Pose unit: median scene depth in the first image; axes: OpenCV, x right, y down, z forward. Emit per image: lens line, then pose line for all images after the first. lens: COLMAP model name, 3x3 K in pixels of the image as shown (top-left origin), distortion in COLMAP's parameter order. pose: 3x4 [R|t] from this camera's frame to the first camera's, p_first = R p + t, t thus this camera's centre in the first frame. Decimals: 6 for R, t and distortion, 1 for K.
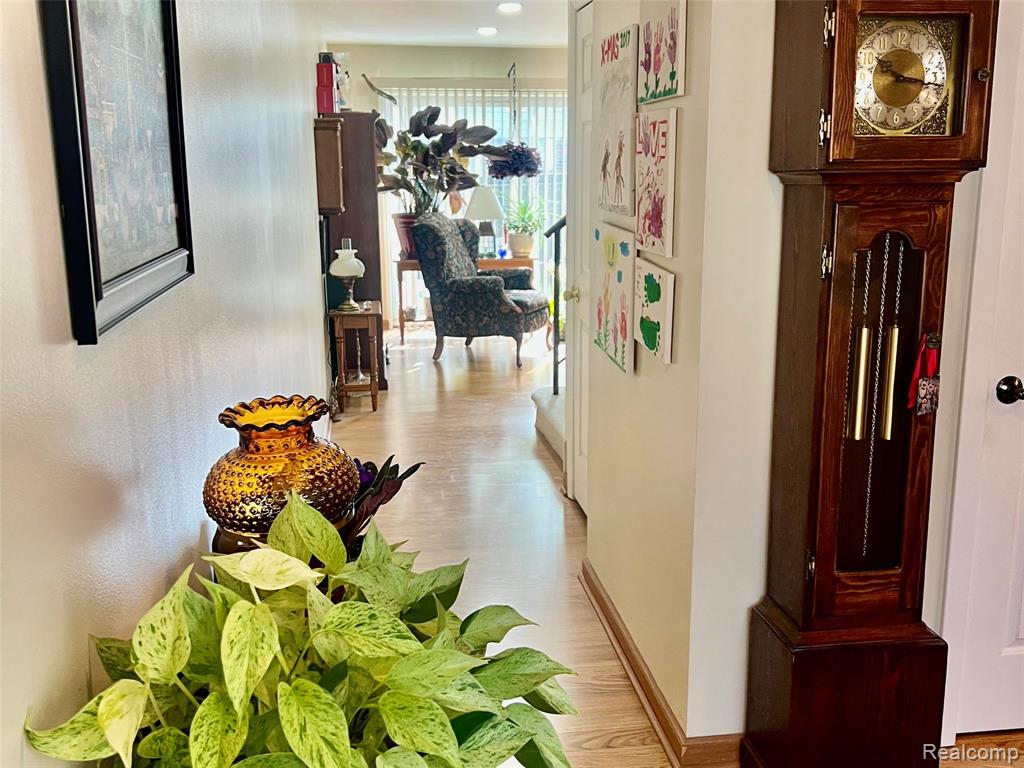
lens RADIAL K [[1019.2, 0, 512.0], [0, 1019.2, 384.0], [0, 0, 1]] dist [0.134551, -0.224799]
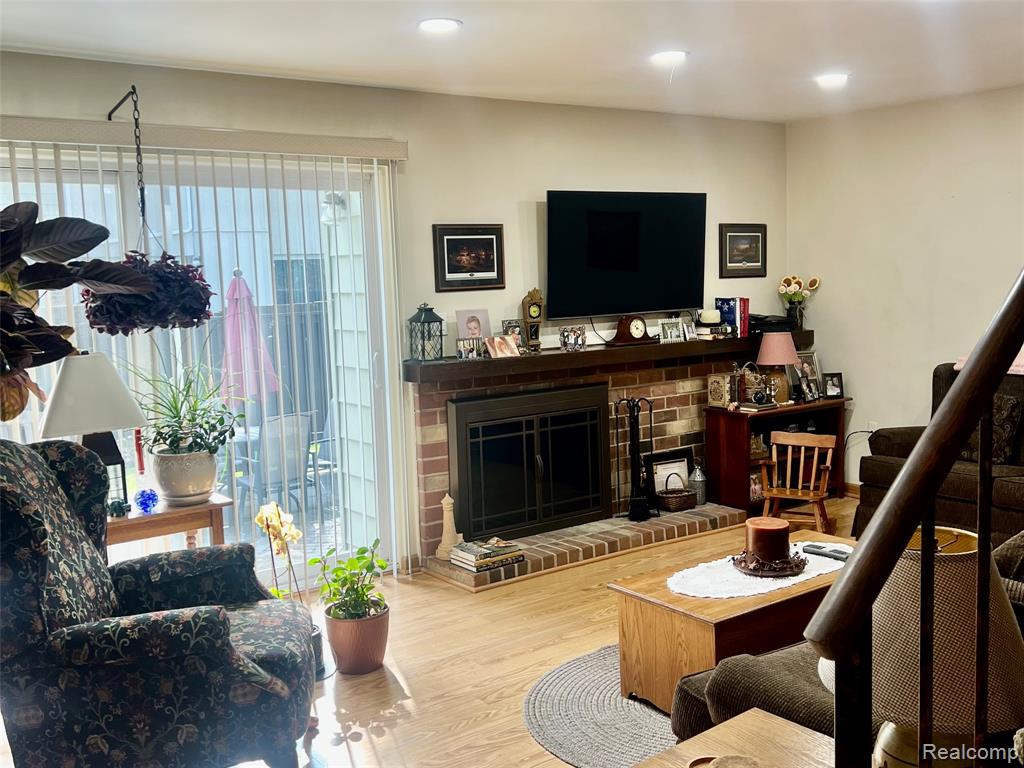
lens RADIAL K [[1019.2, 0, 512.0], [0, 1019.2, 384.0], [0, 0, 1]] dist [0.134551, -0.224799]
pose [[0.881359, -0.073658, 0.466669, -0.075675], [0.128356, 0.987951, -0.086479, -0.121436], [-0.454676, 0.136119, 0.880194, 0.545044]]
